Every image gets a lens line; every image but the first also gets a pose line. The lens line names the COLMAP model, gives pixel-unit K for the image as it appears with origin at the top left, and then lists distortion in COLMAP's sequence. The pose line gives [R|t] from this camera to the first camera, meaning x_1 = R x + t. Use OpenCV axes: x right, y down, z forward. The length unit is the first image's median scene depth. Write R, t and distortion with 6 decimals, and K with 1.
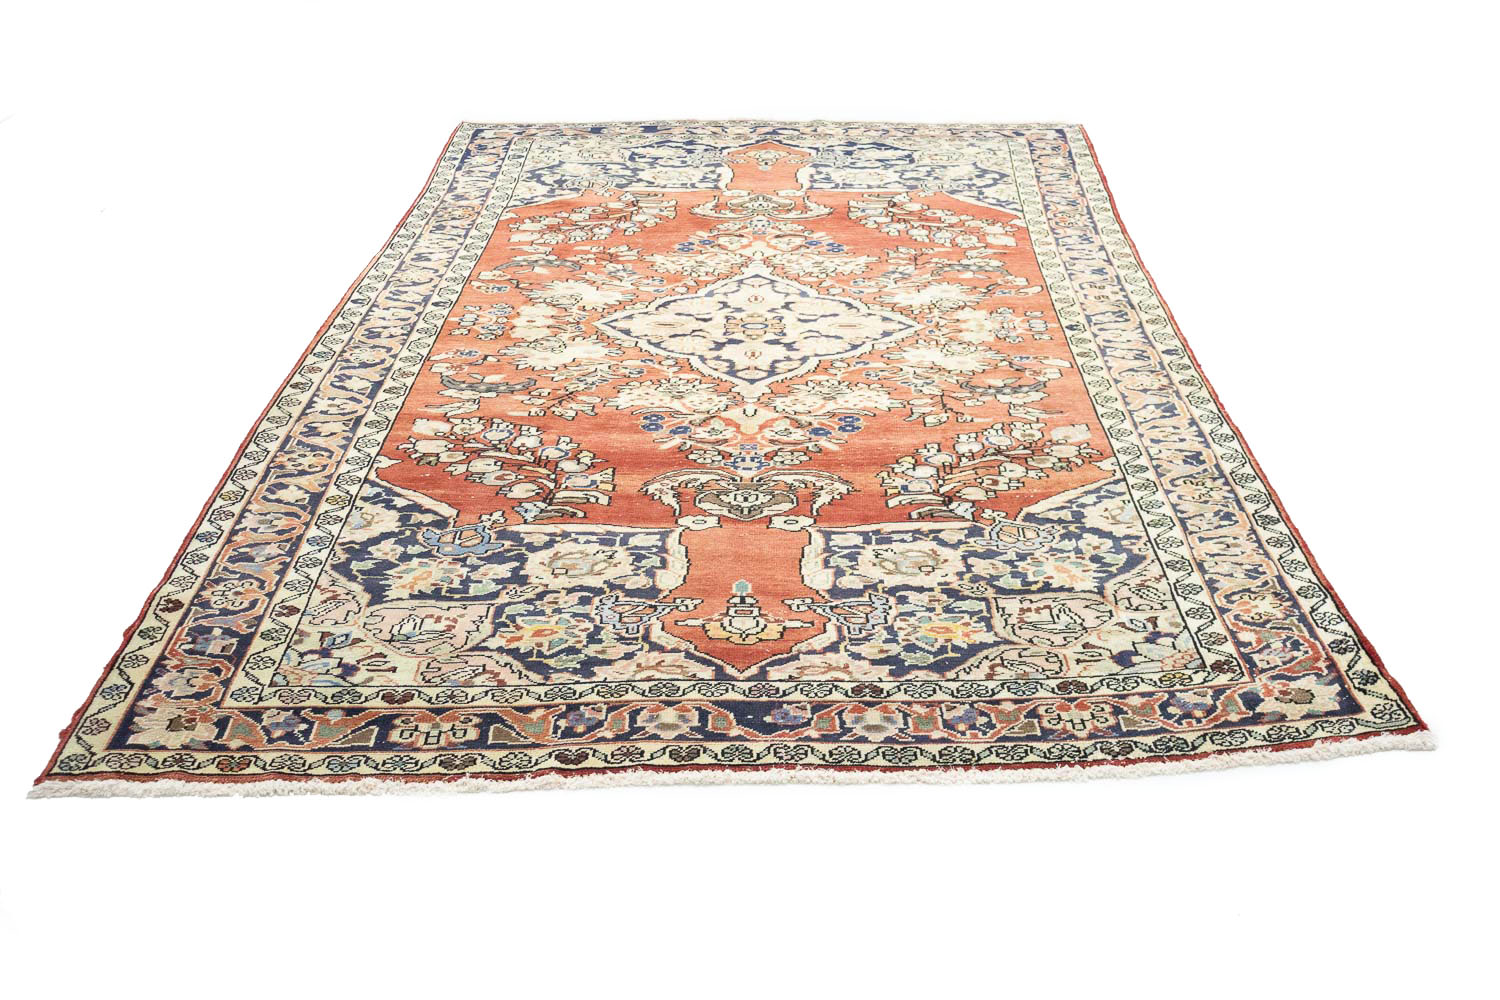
lens RADIAL K [[1242.4, 0, 734.2], [0, 1242.4, 503.9], [0, 0, 1]] dist [-0.000260, -0.000701]
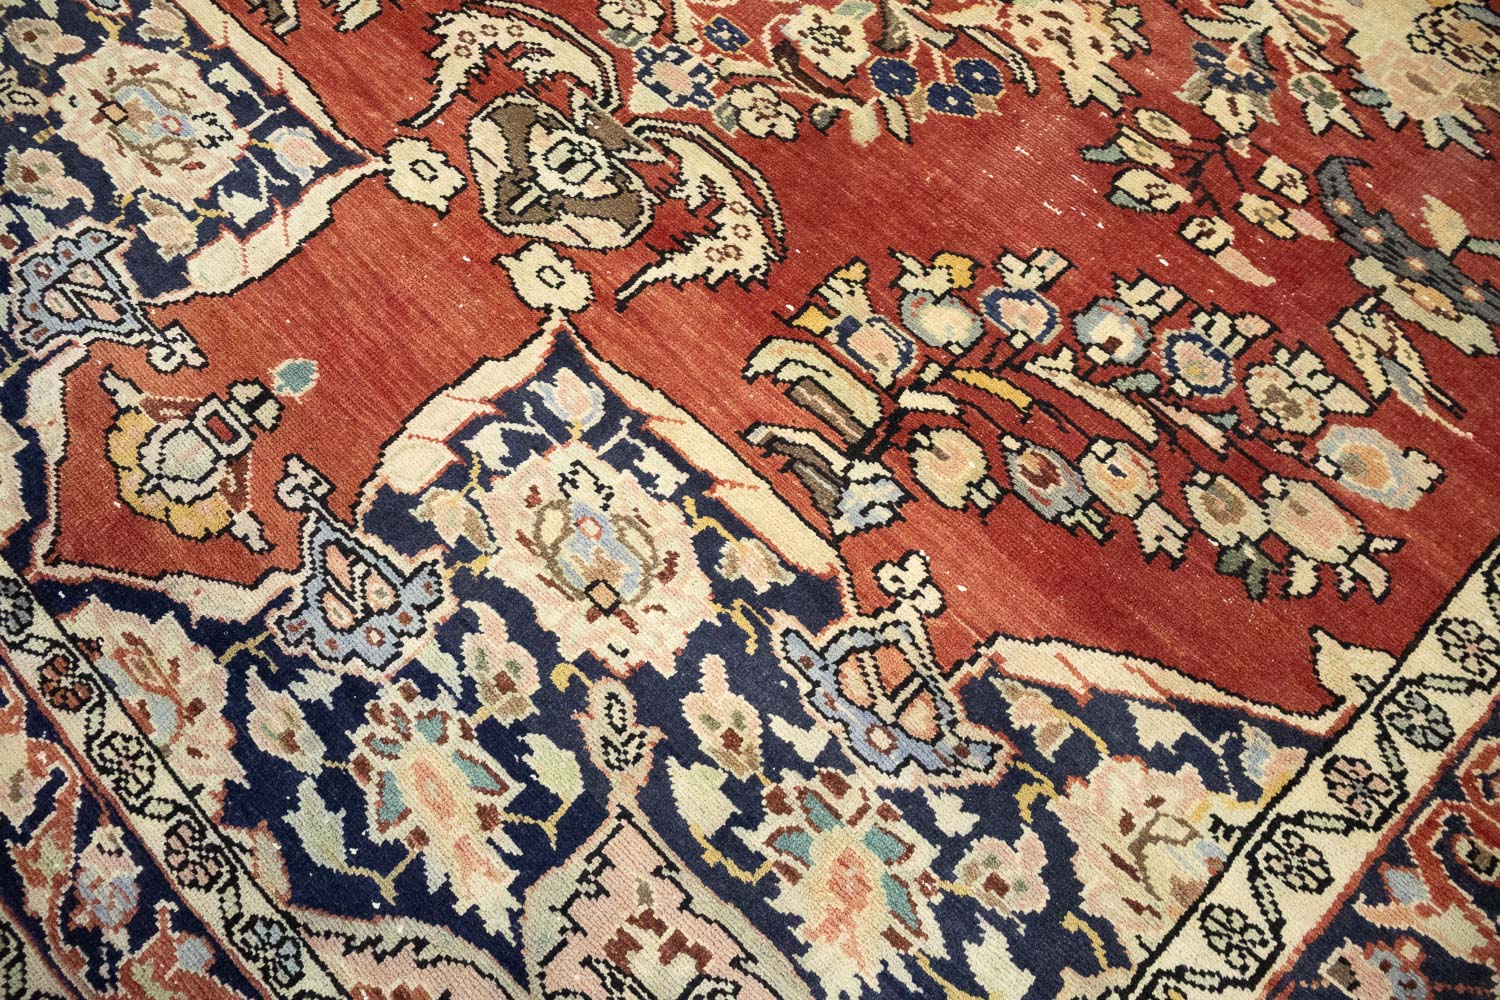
lens RADIAL K [[1242.4, 0, 746.2], [0, 1242.4, 493.4], [0, 0, 1]] dist [-0.000260, -0.000701]
pose [[-0.738327, -0.602000, 0.304087, -0.219932], [0.438420, -0.085782, 0.894667, -0.738954], [-0.512505, 0.793875, 0.327264, 1.415994]]
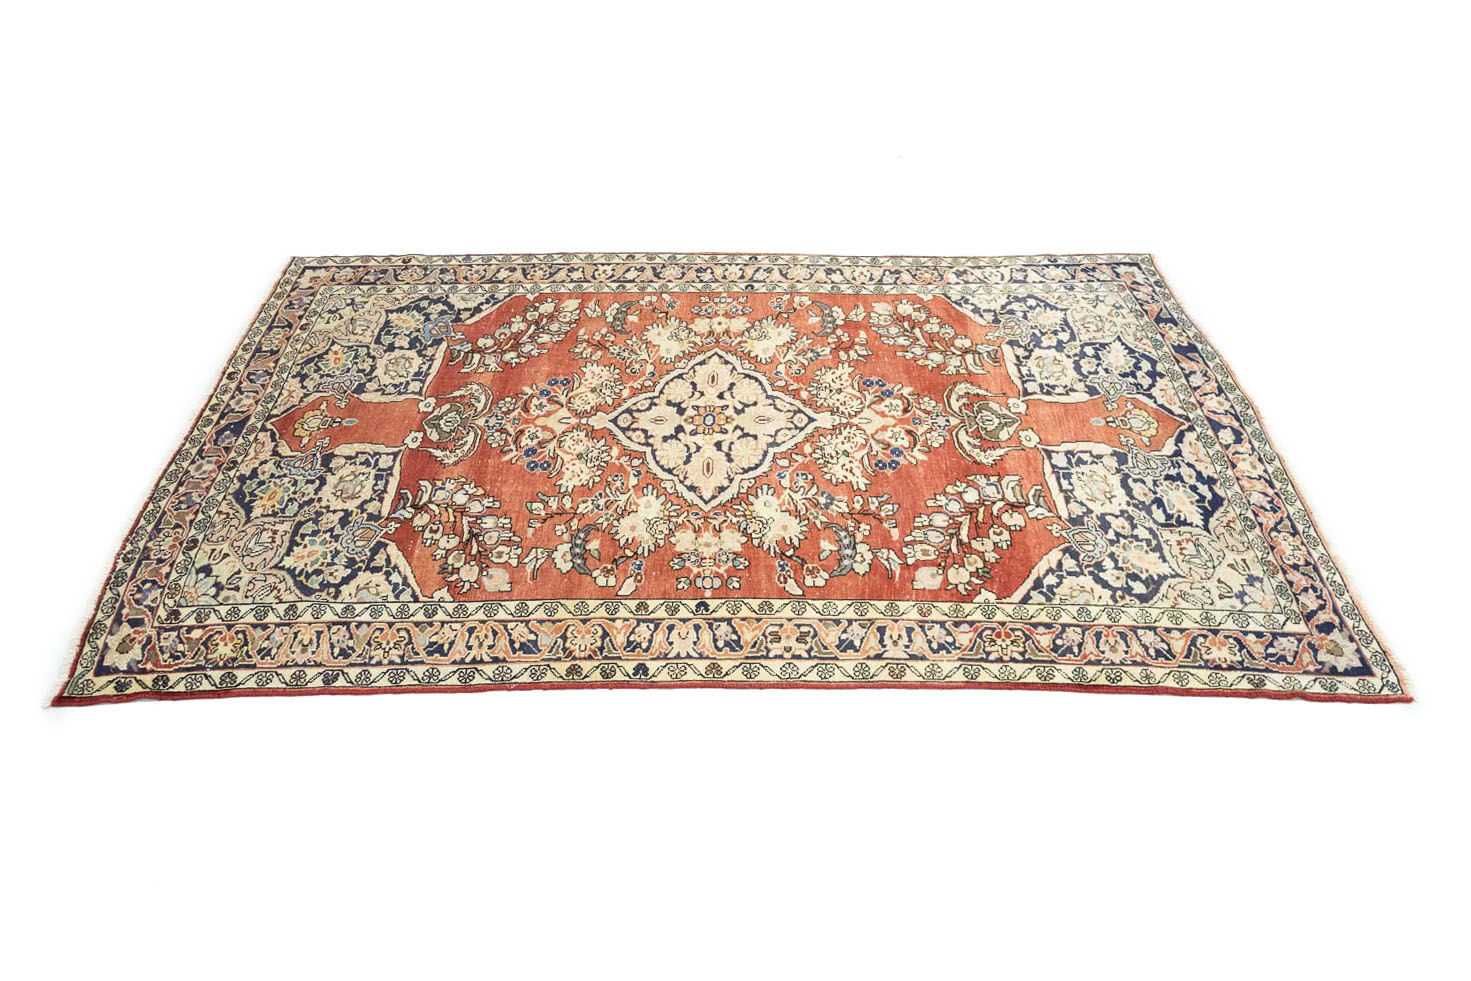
lens RADIAL K [[1218.4, 0, 713.9], [0, 1218.4, 519.9], [0, 0, 1]] dist [-0.000260, -0.000701]
pose [[0.020369, 0.617418, -0.786372, 1.166373], [-0.577520, 0.649308, 0.494844, -0.785762], [0.816123, 0.444066, 0.369797, 0.794793]]
